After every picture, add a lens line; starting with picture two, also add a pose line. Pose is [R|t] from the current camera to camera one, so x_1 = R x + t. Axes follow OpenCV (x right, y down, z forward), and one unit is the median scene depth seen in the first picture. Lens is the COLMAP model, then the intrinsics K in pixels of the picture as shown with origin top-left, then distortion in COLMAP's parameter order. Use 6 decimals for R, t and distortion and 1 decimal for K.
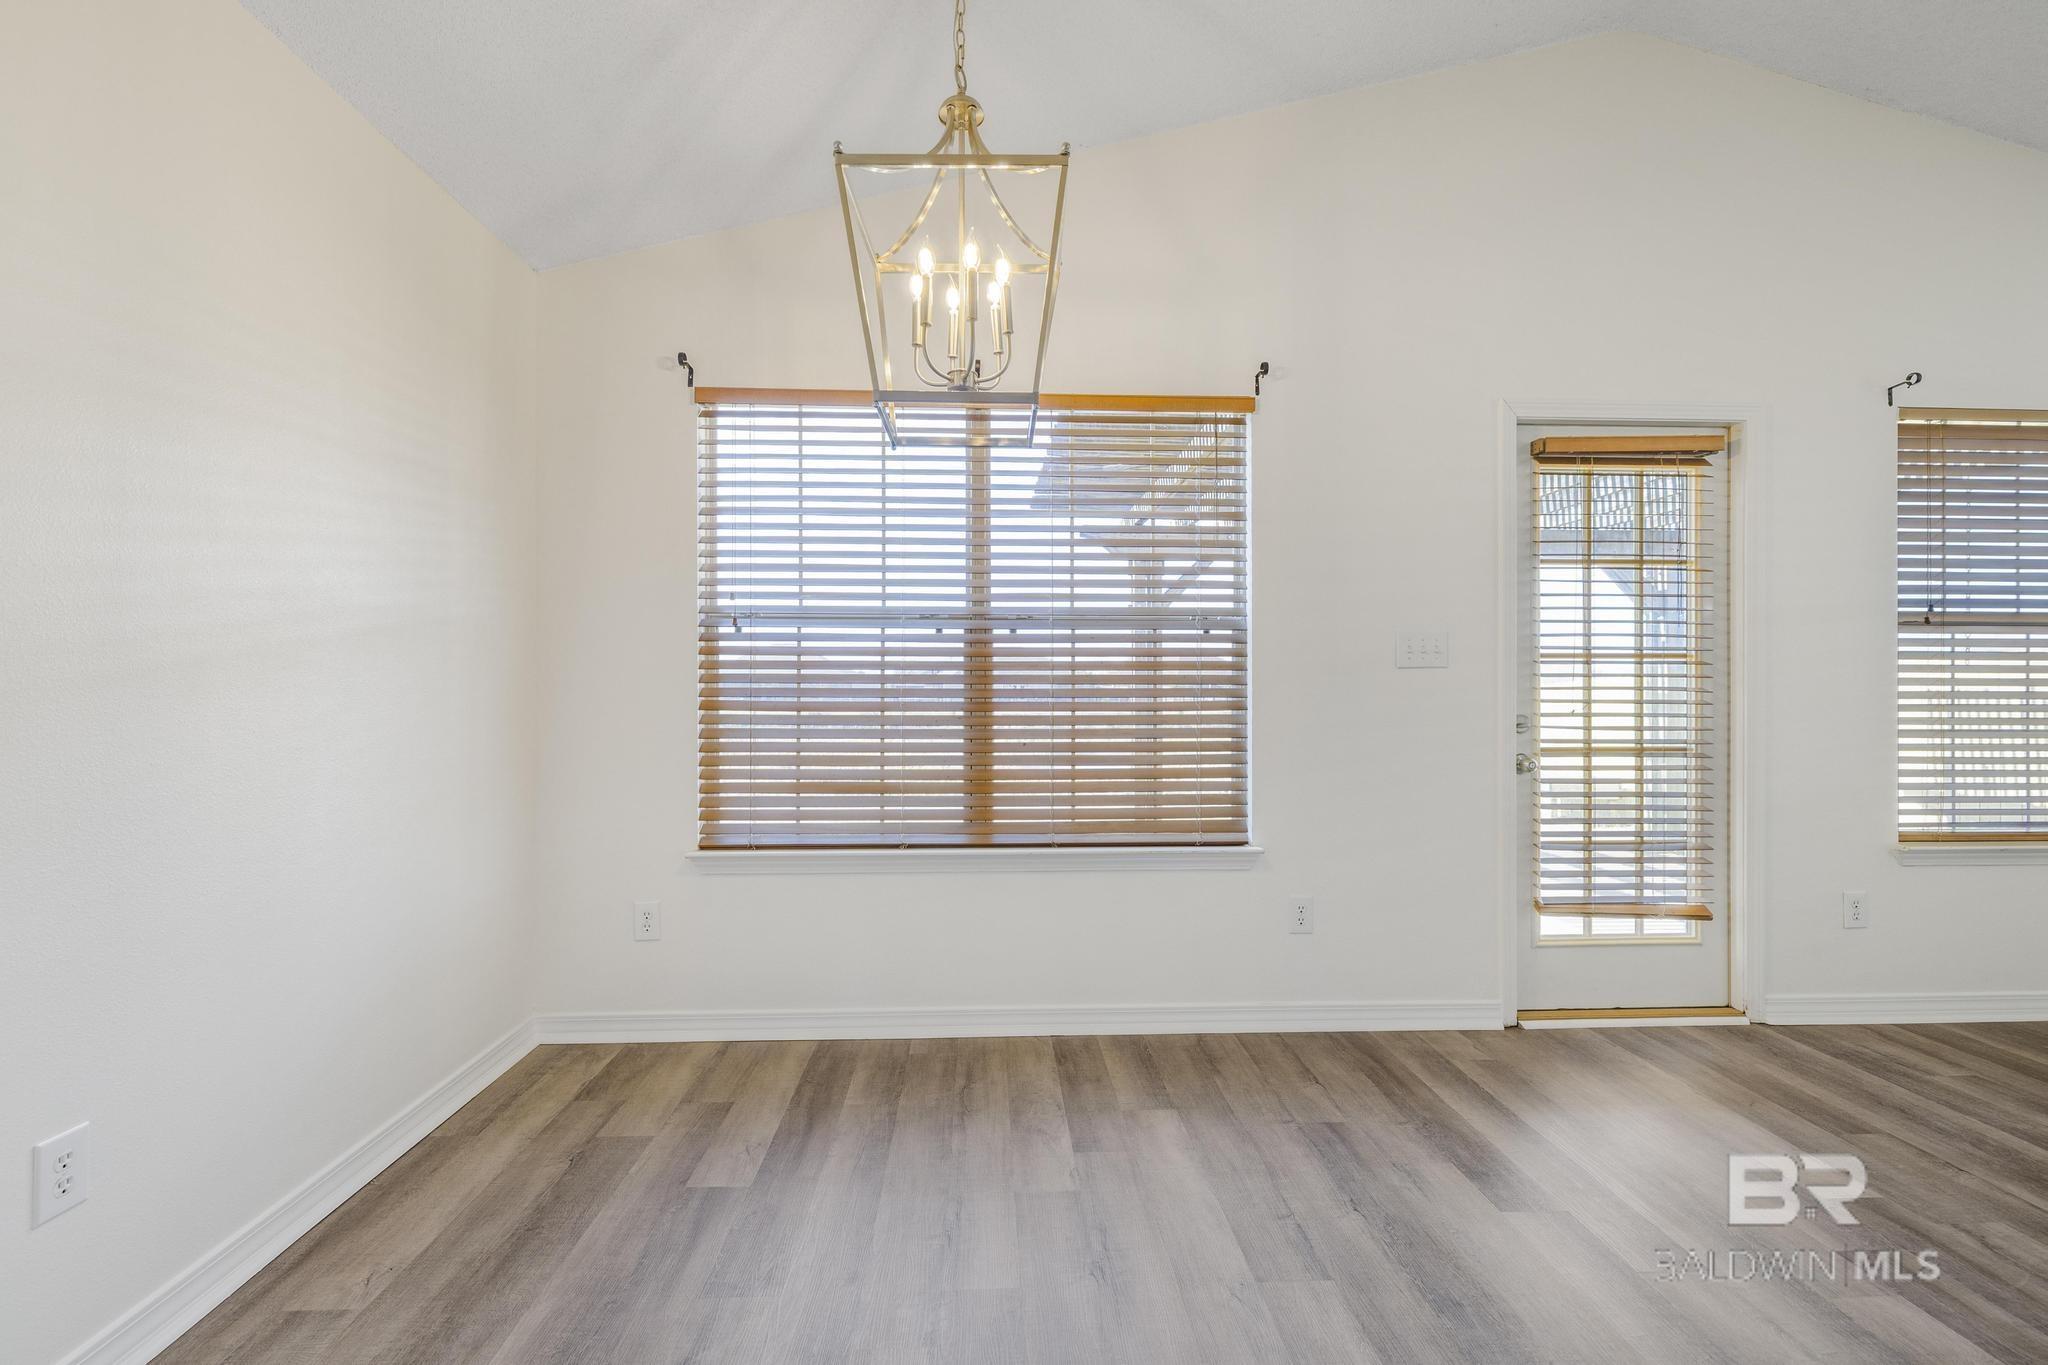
lens RADIAL K [[881.9, 0, 1029.1], [0, 881.9, 664.6], [0, 0, 1]] dist [0.002888, 0.000510]
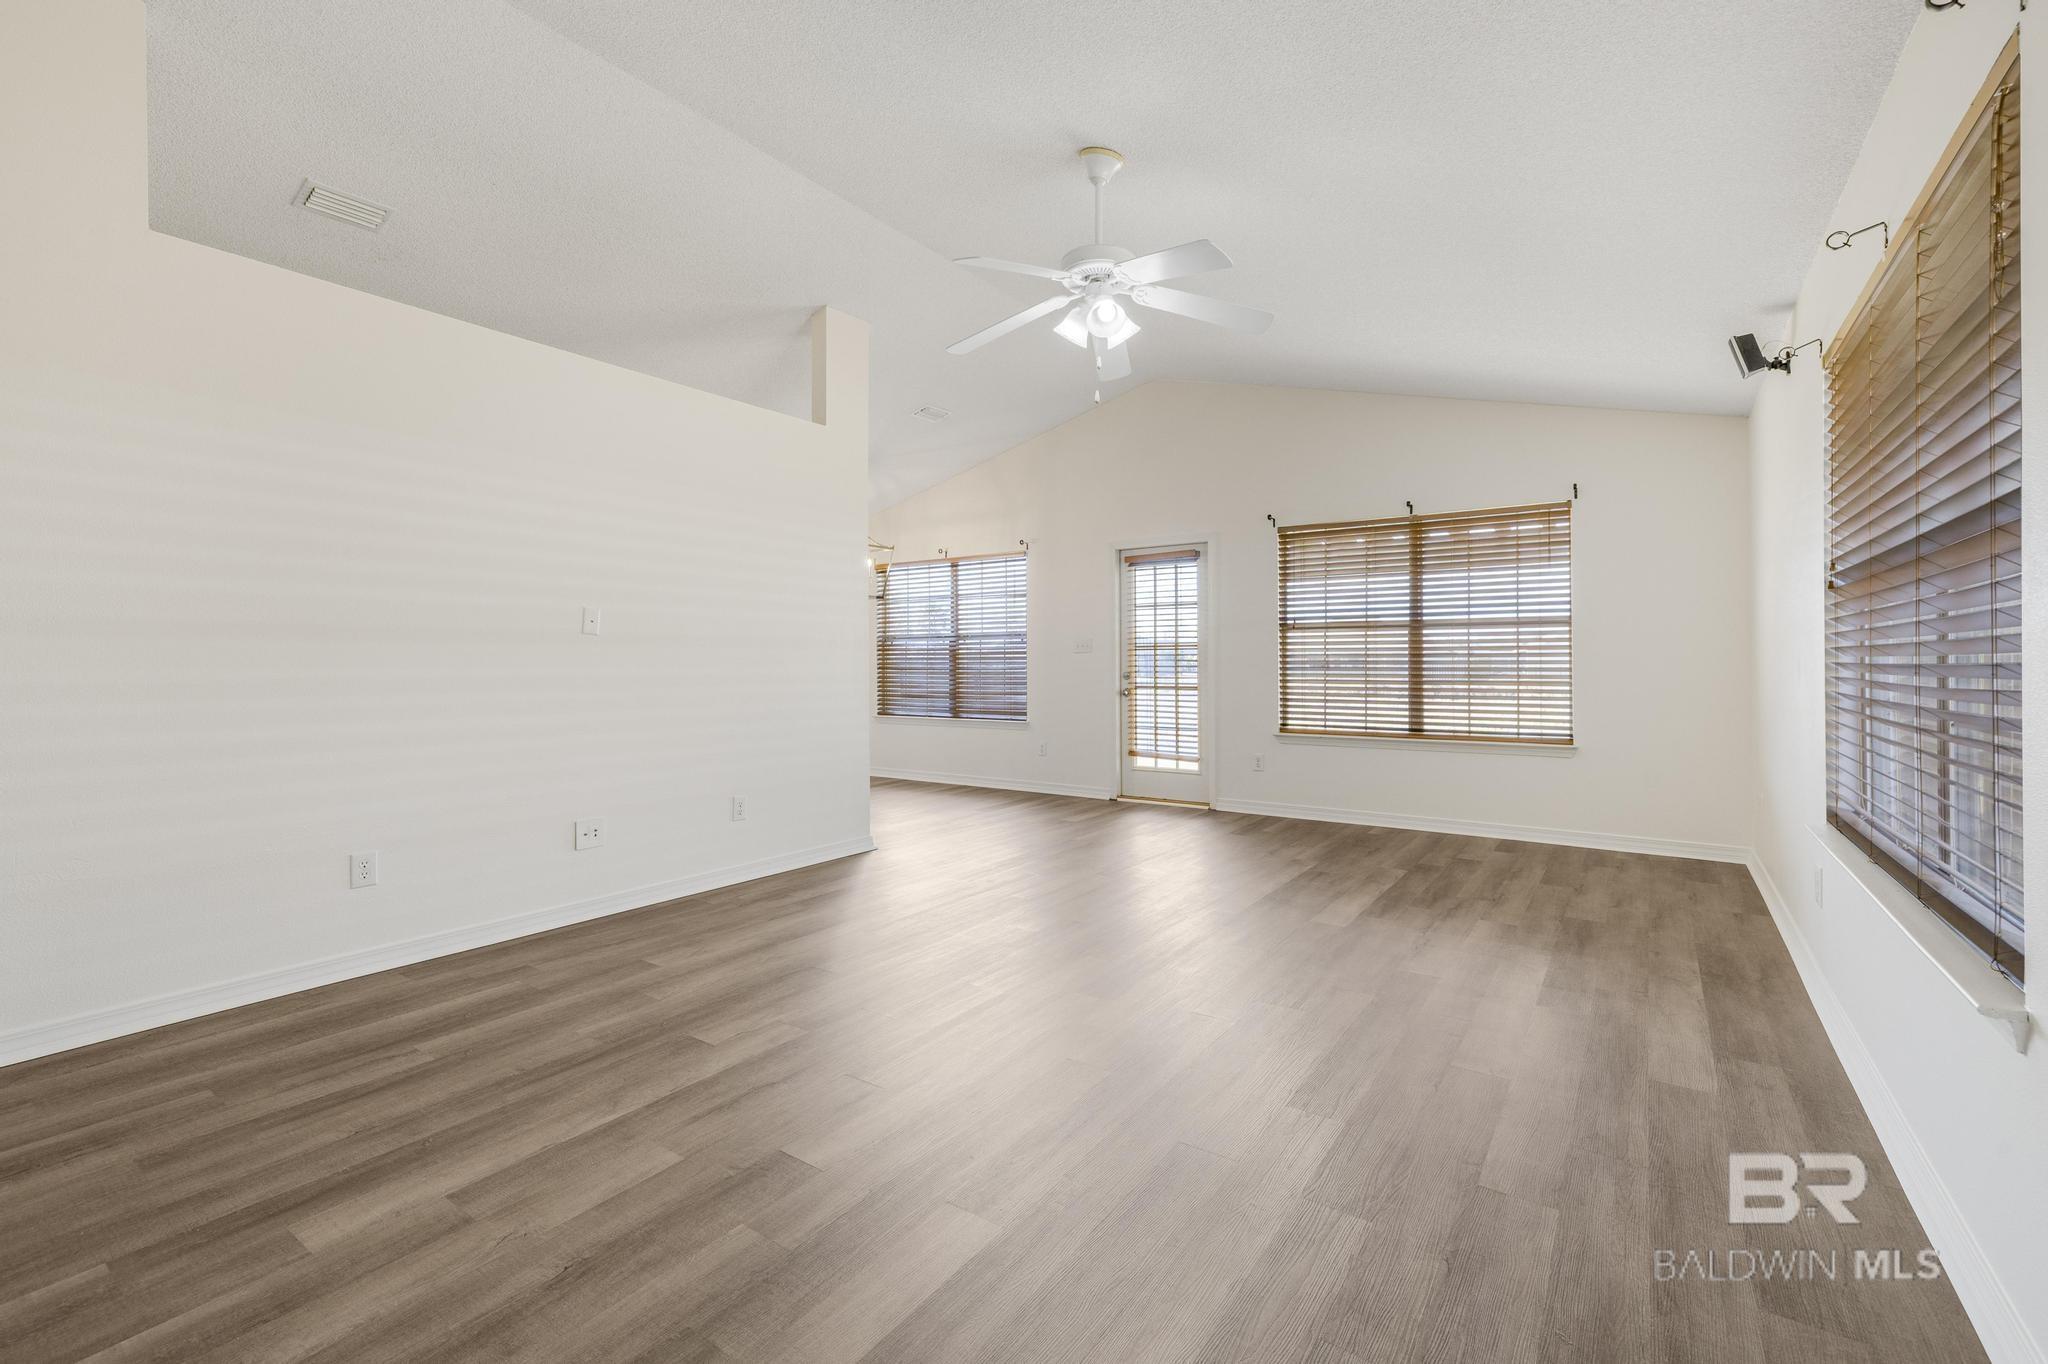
lens RADIAL K [[881.9, 0, 1029.1], [0, 881.9, 664.1], [0, 0, 1]] dist [0.002888, 0.000510]
pose [[0.786902, -0.003681, -0.617067, 1.864346], [0.013401, 0.999848, 0.011124, 0.005413], [0.616933, -0.017023, 0.786832, -1.070112]]
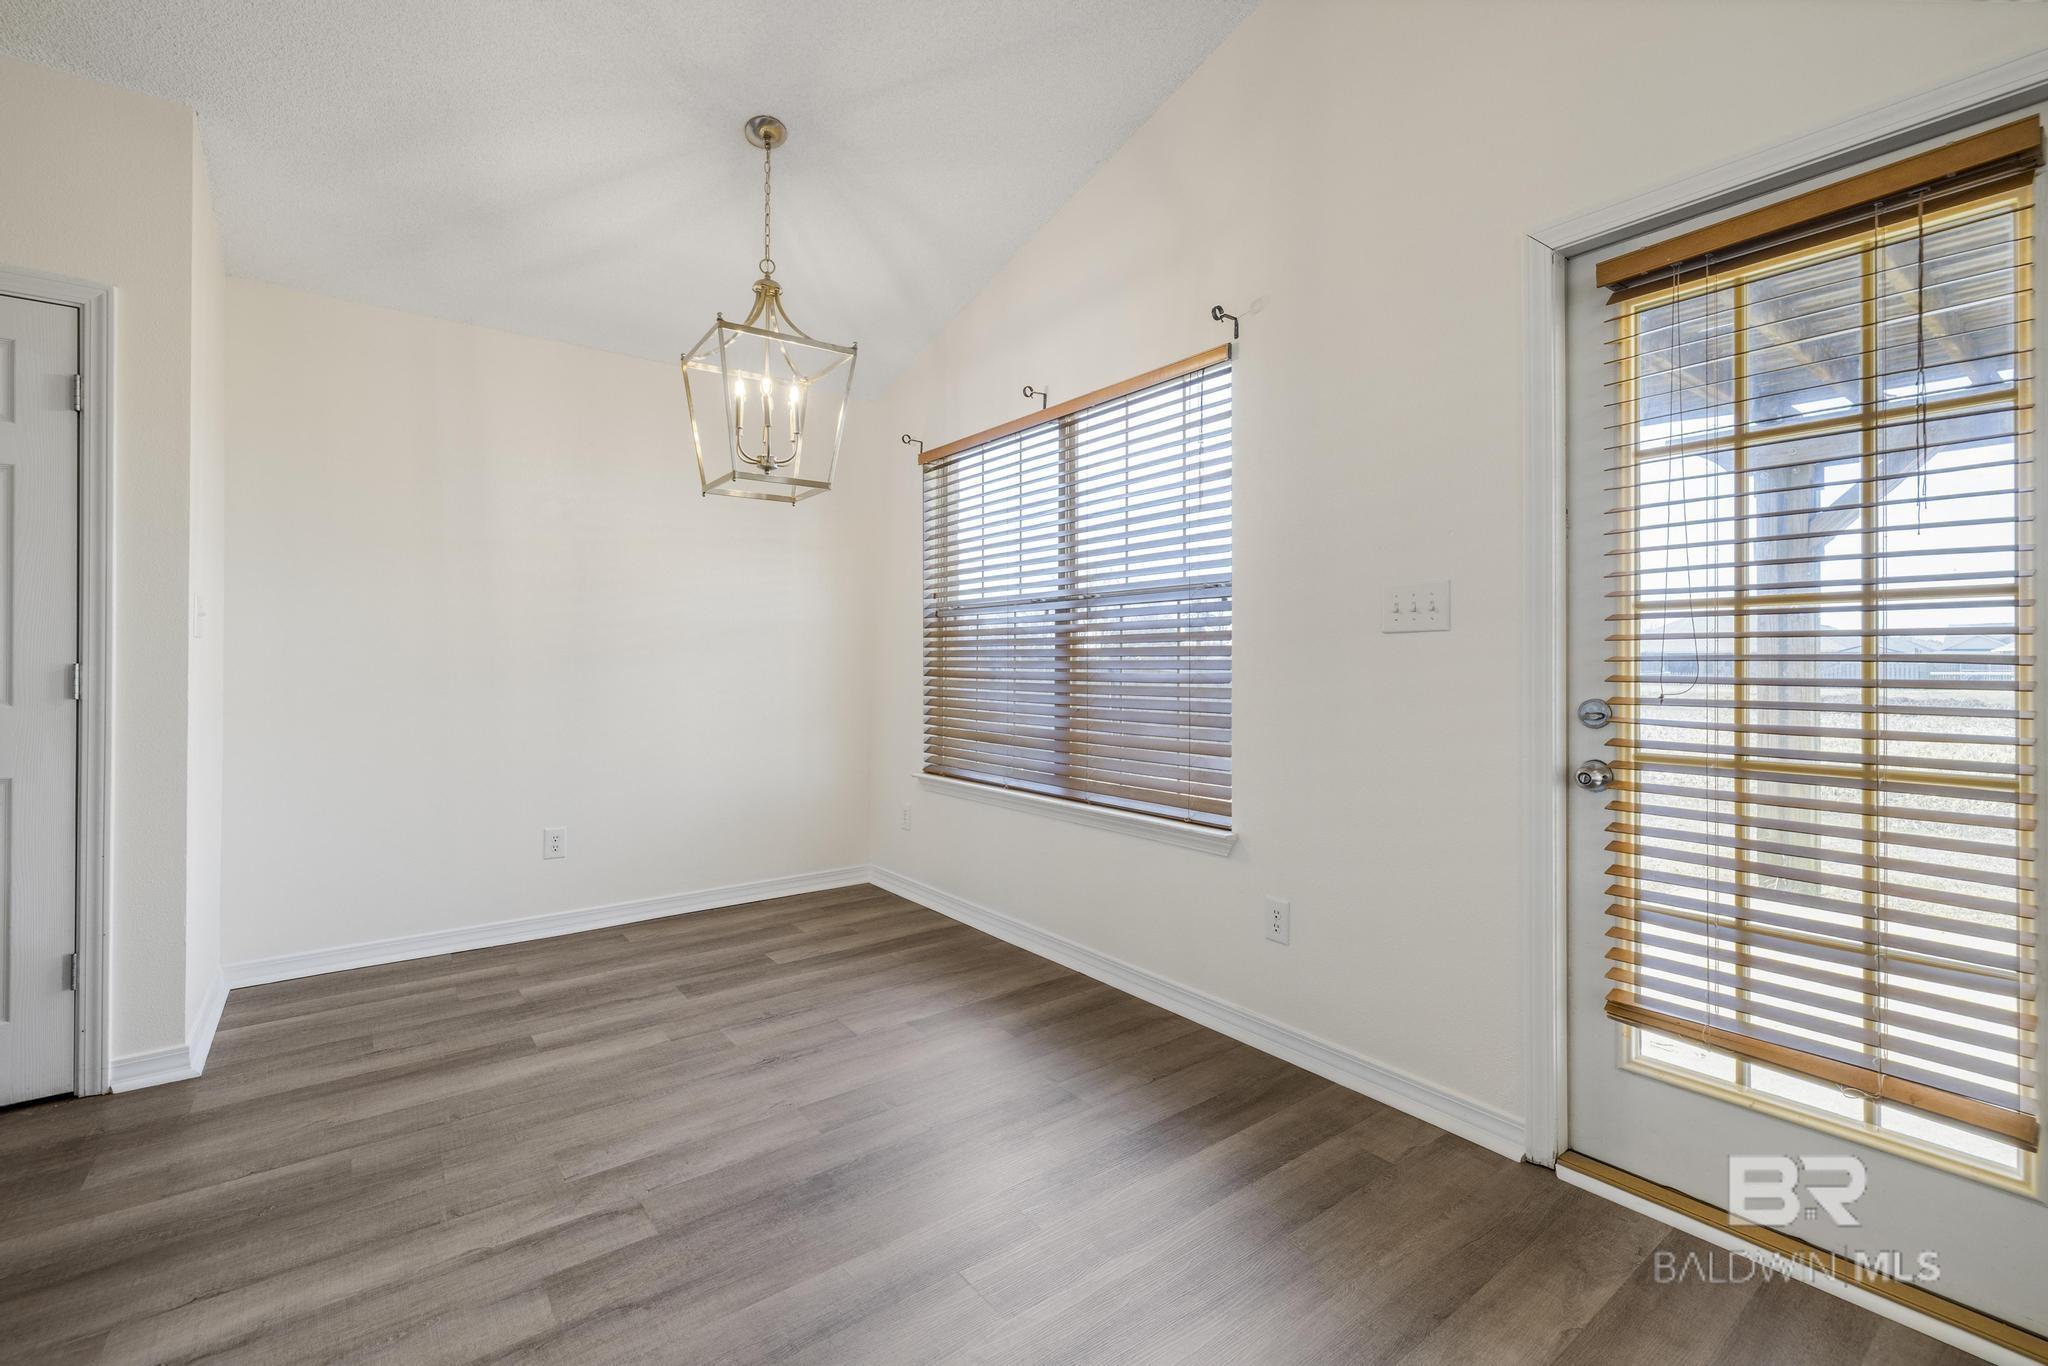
lens RADIAL K [[884.5, 0, 1049.5], [0, 884.5, 659.7], [0, 0, 1]] dist [0.038174, -0.000010]
pose [[0.583875, -0.004141, -0.811833, 0.872930], [0.009662, 0.999952, 0.001849, 0.022811], [0.811786, -0.008924, 0.583887, 0.303115]]
